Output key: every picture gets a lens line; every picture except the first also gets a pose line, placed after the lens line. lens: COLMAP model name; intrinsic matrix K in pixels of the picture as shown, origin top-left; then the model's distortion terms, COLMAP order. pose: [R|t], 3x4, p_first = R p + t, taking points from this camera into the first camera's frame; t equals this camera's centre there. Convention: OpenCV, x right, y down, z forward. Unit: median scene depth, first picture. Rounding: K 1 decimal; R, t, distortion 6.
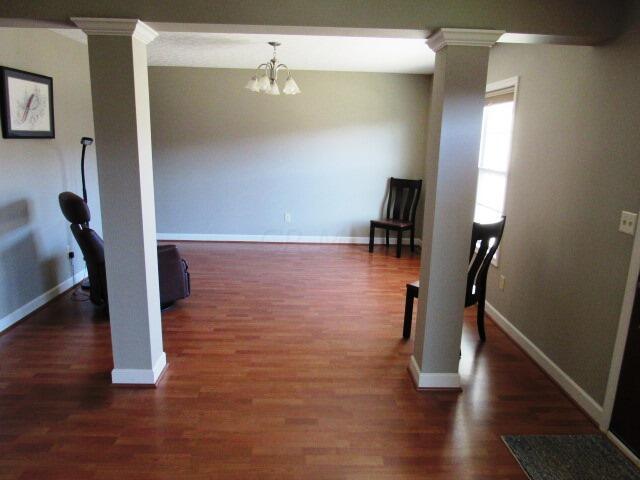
lens RADIAL K [[458.1, 0, 321.4], [0, 458.1, 238.9], [0, 0, 1]] dist [-0.016749, -0.004679]
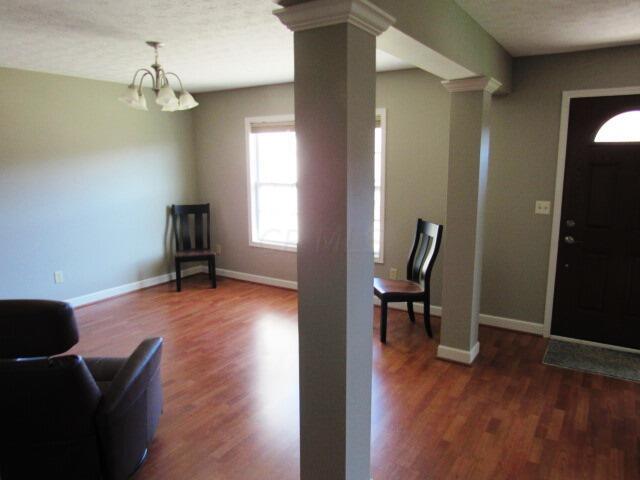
lens RADIAL K [[458.1, 0, 321.4], [0, 458.1, 238.9], [0, 0, 1]] dist [-0.016749, -0.004679]
pose [[0.559859, -0.172731, 0.810384, -0.815996], [0.199385, 0.977376, 0.070578, -0.144188], [-0.804241, 0.122065, 0.581633, 0.495369]]
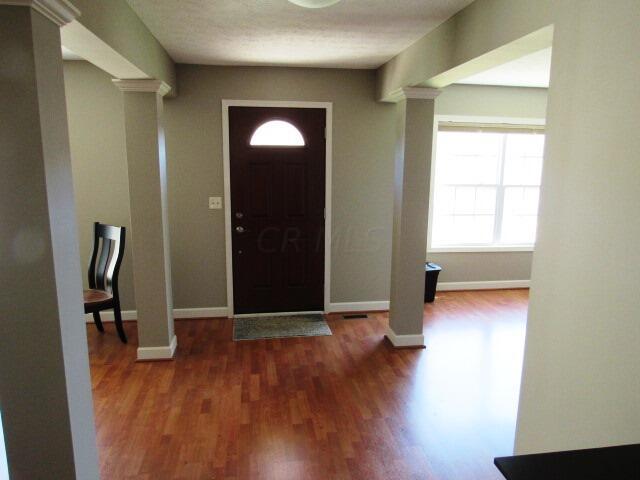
lens RADIAL K [[458.1, 0, 321.4], [0, 458.1, 238.9], [0, 0, 1]] dist [-0.016749, -0.004679]
pose [[-0.122742, -0.199141, 0.972254, -0.862716], [0.206653, 0.953059, 0.221298, -0.156130], [-0.970685, 0.228082, -0.075827, 0.539367]]
